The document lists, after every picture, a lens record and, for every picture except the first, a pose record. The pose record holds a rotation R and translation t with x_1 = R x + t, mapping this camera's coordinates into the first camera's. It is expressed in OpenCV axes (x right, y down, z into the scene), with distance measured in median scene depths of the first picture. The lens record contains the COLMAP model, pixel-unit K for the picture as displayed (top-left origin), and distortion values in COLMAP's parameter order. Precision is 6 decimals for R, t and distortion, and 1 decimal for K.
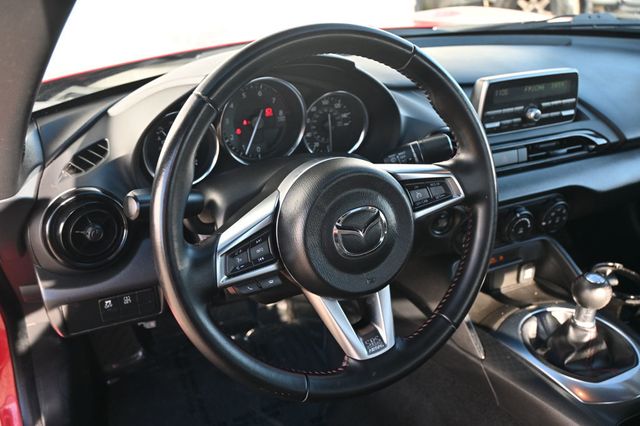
lens RADIAL K [[576.3, 0, 319.9], [0, 576.3, 211.9], [0, 0, 1]] dist [0.016324, -0.009116]
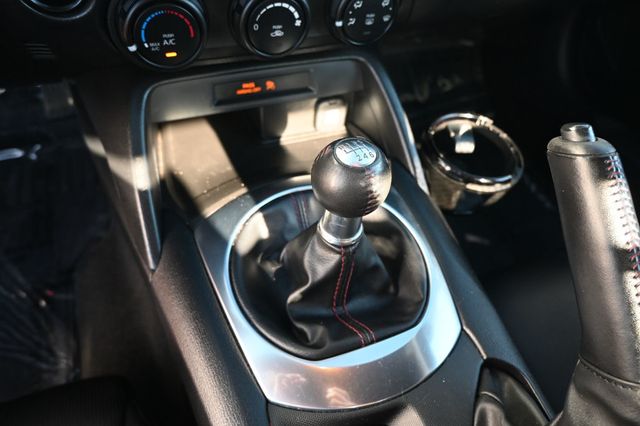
lens RADIAL K [[443.3, 0, 317.2], [0, 443.3, 214.3], [0, 0, 1]] dist [-0.027796, -0.001121]
pose [[0.993400, 0.114703, -0.000514, 0.428688], [-0.105833, 0.918293, 0.381495, 0.031071], [0.044231, -0.378922, 0.924371, 0.640859]]
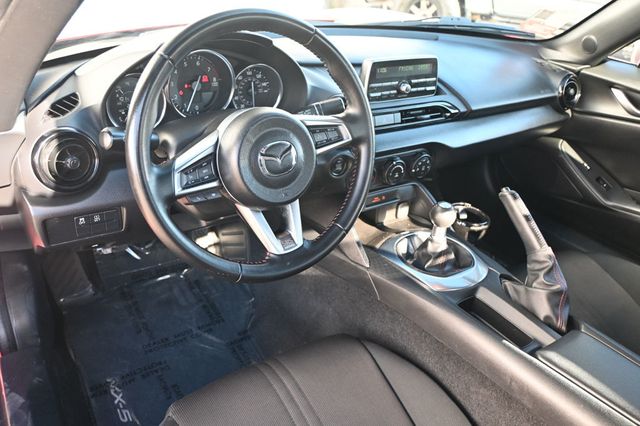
lens RADIAL K [[534.8, 0, 325.5], [0, 534.8, 214.4], [0, 0, 1]] dist [0.003776, -0.003160]
pose [[0.986553, -0.008894, 0.163198, -0.020948], [0.003865, 0.999509, 0.031107, 0.090939], [-0.163394, -0.030058, 0.986103, -0.219656]]
